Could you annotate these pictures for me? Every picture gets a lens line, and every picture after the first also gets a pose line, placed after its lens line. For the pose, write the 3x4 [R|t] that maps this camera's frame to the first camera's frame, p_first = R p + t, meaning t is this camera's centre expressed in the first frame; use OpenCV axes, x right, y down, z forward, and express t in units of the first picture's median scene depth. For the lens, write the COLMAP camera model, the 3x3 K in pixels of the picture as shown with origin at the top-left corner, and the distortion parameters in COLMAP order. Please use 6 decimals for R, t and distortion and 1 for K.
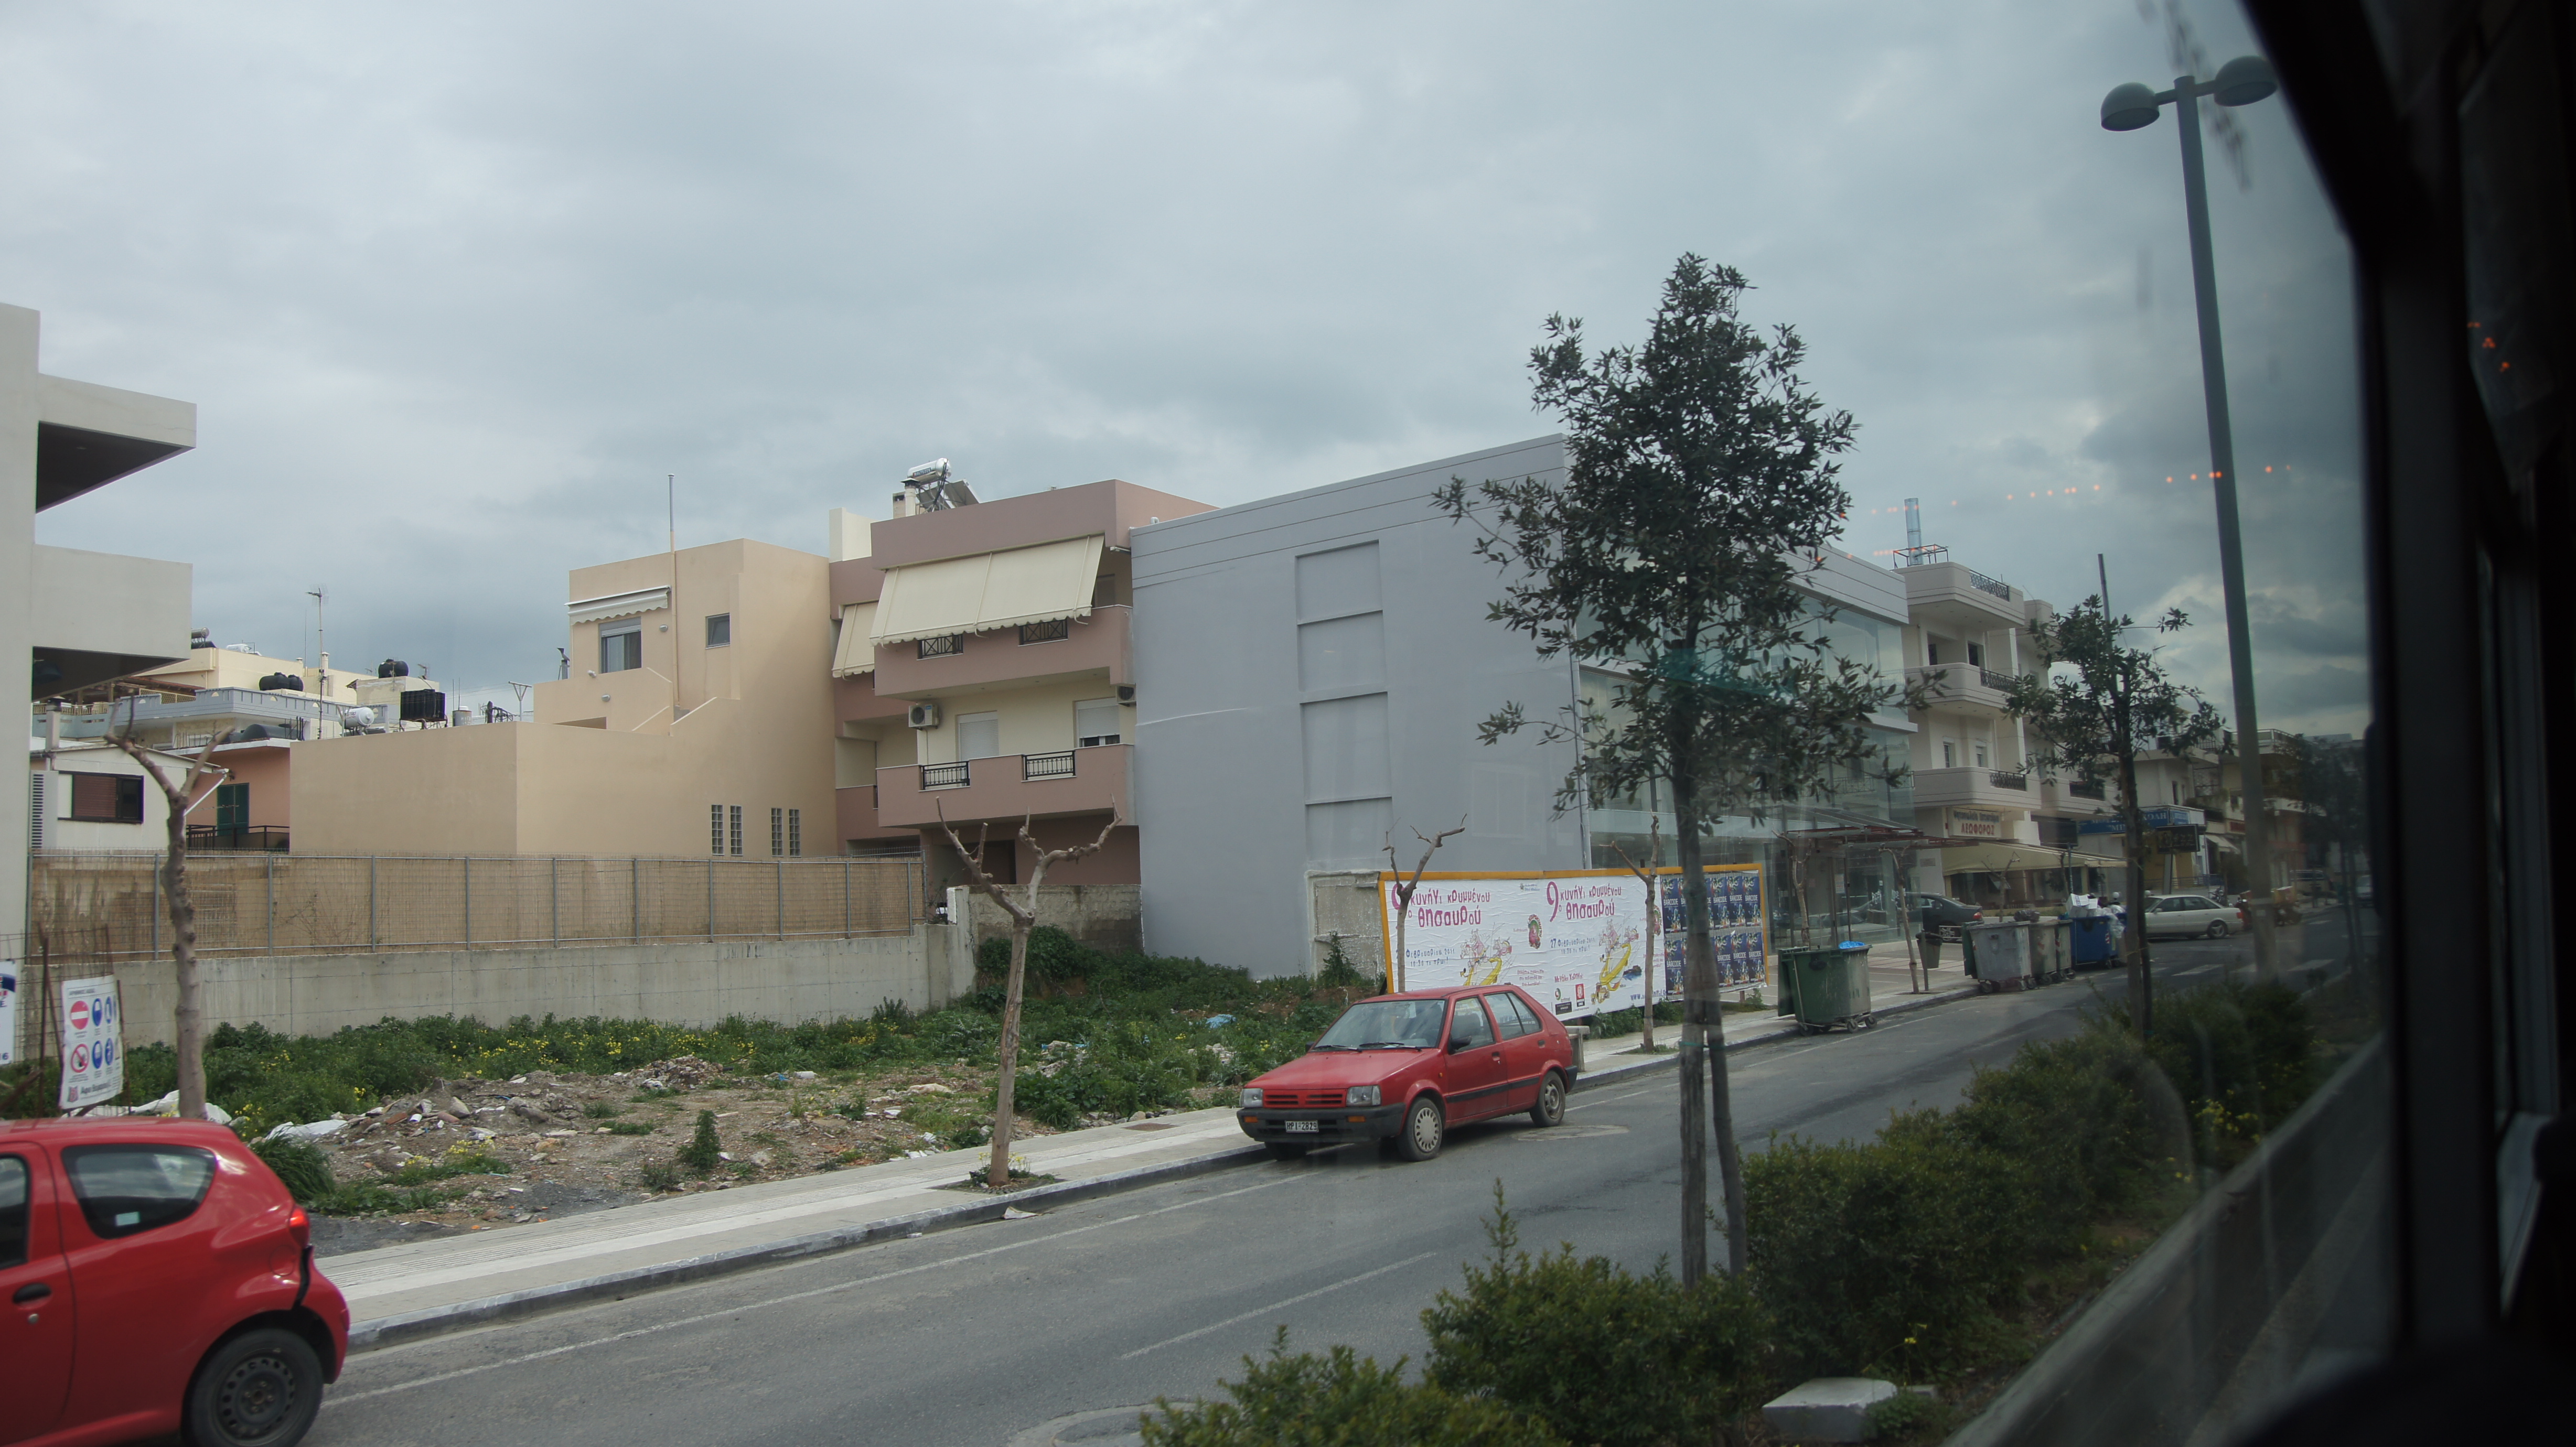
lens RADIAL K [[1913.9, 0, 1276.0], [0, 1913.9, 725.3], [0, 0, 1]] dist [-0.130883, 0.133286]
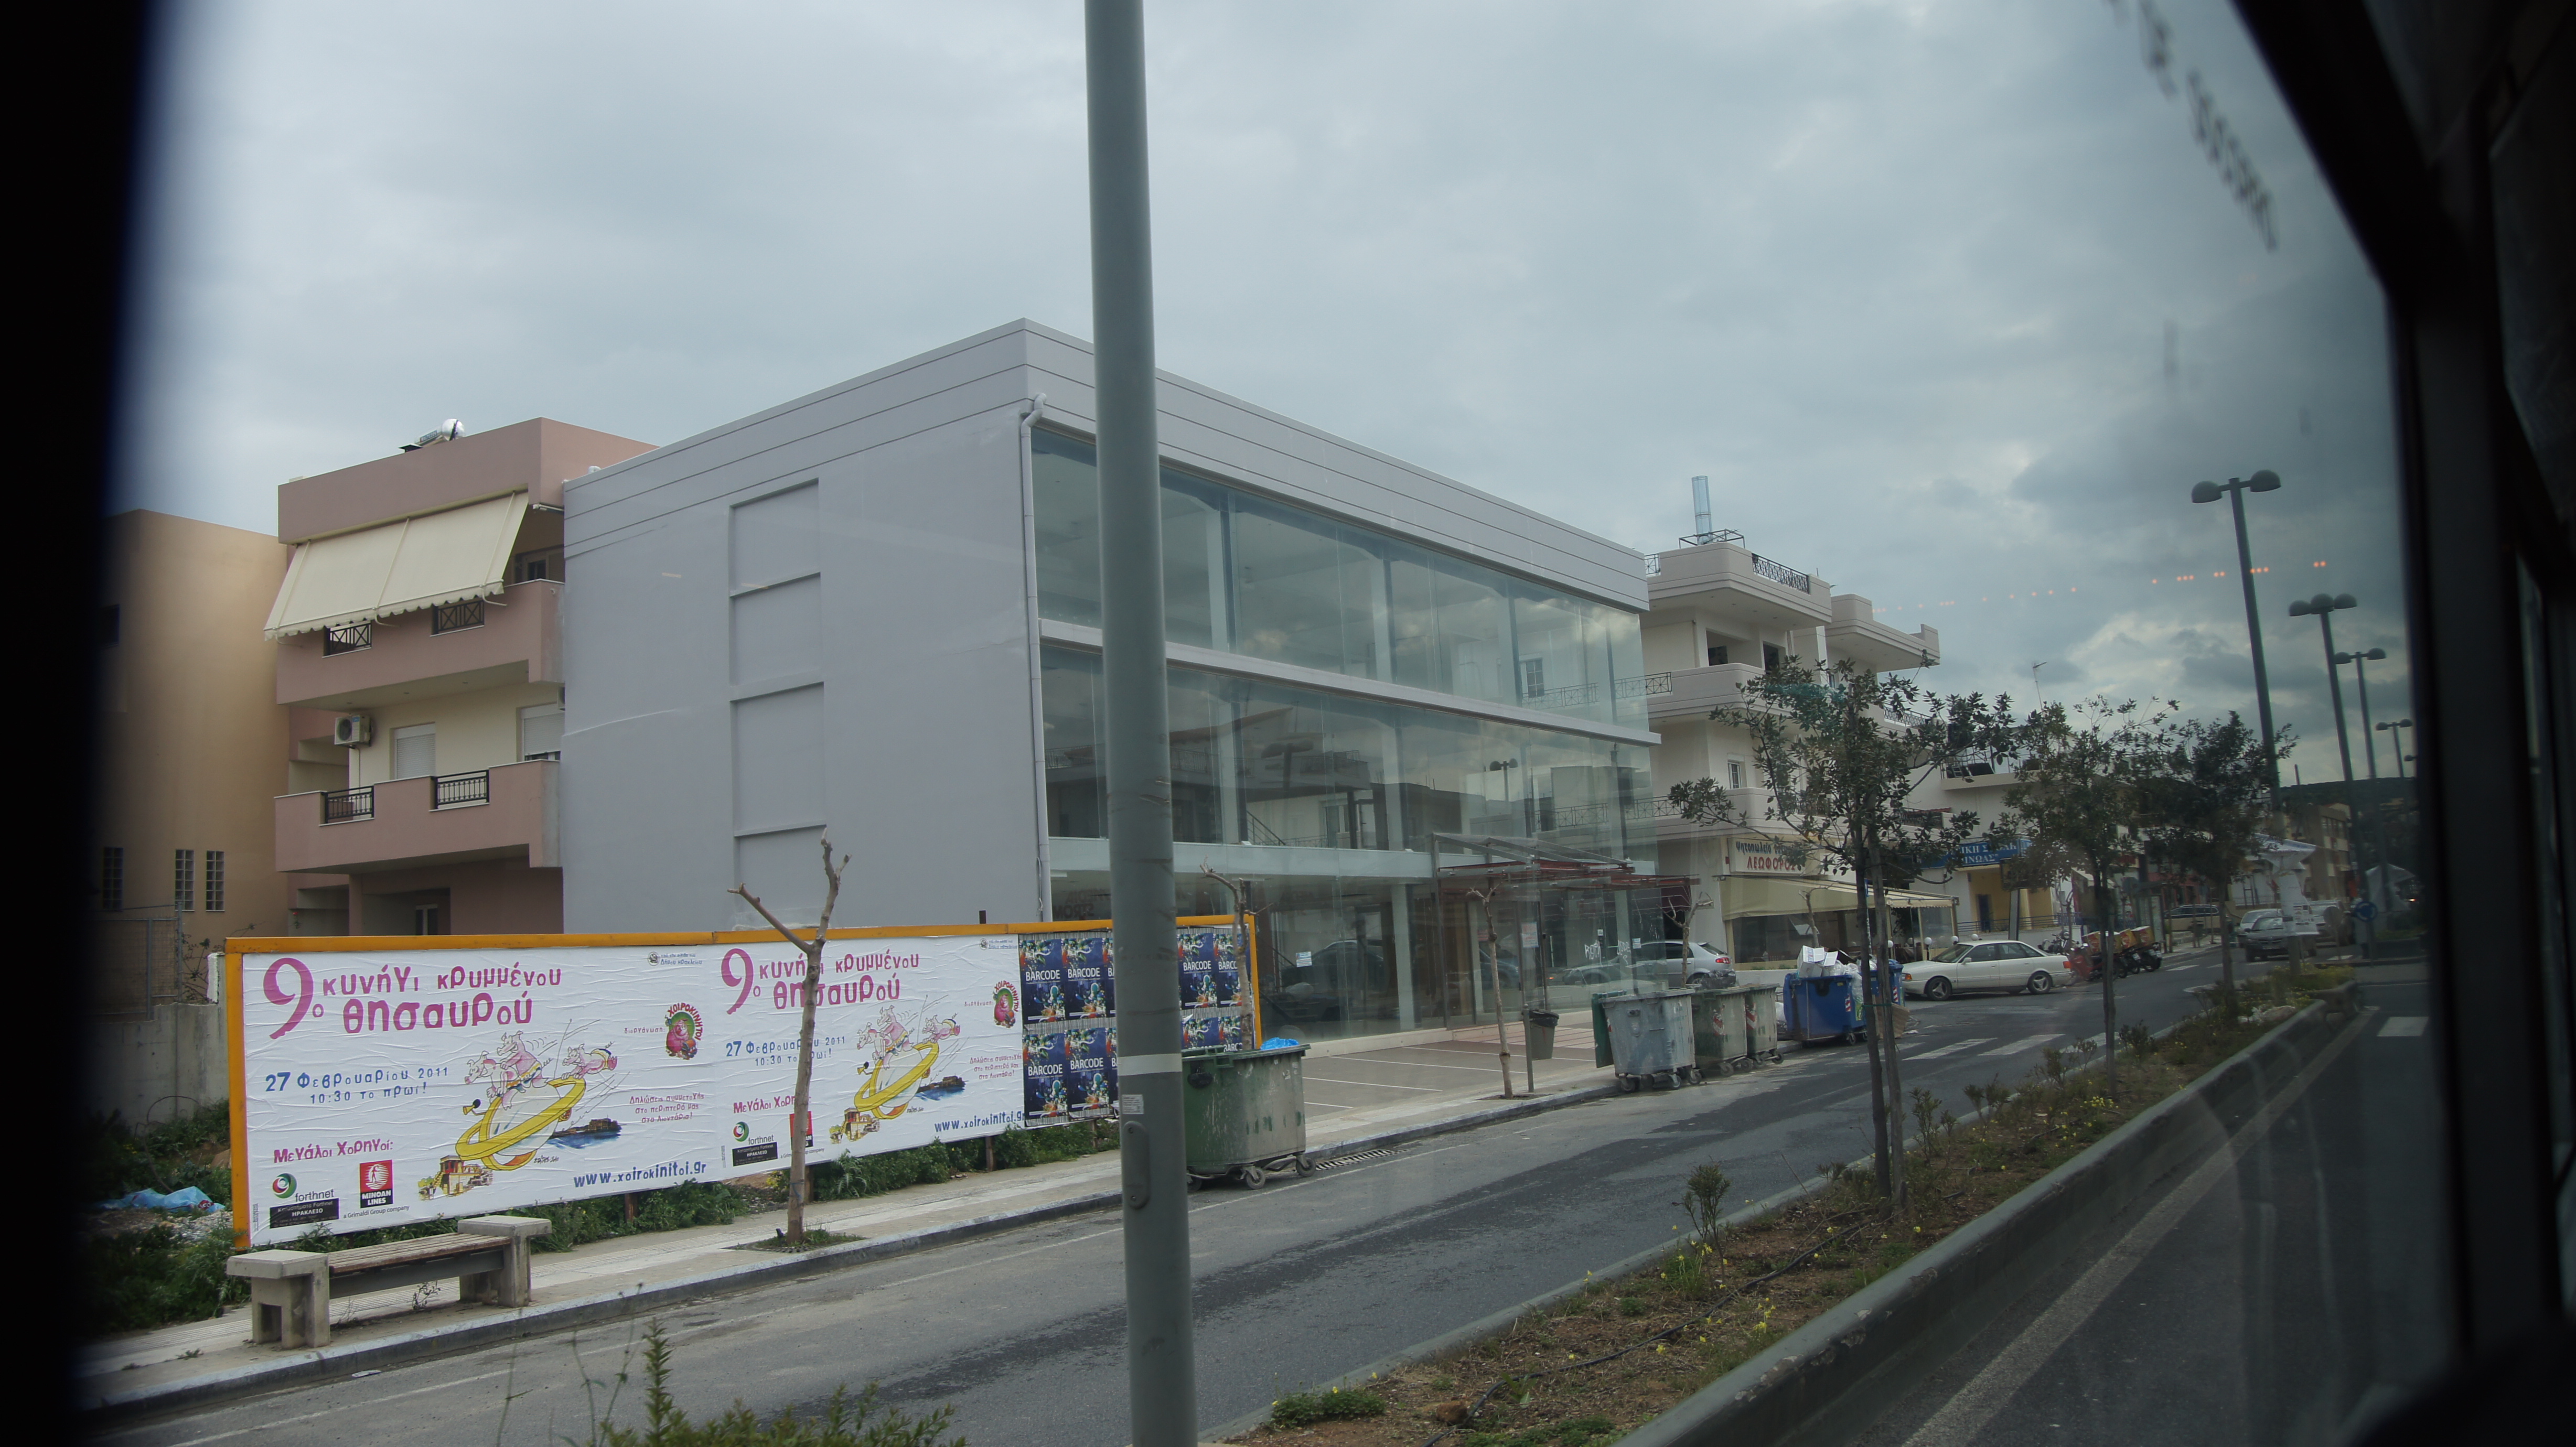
lens RADIAL K [[1865.9, 0, 1288.0], [0, 1865.9, 723.5], [0, 0, 1]] dist [-0.114009, 0.128243]
pose [[0.999704, -0.009489, 0.022421, 0.200352], [0.010064, 0.999620, -0.025673, 0.016904], [-0.022169, 0.025891, 0.999419, 0.254990]]
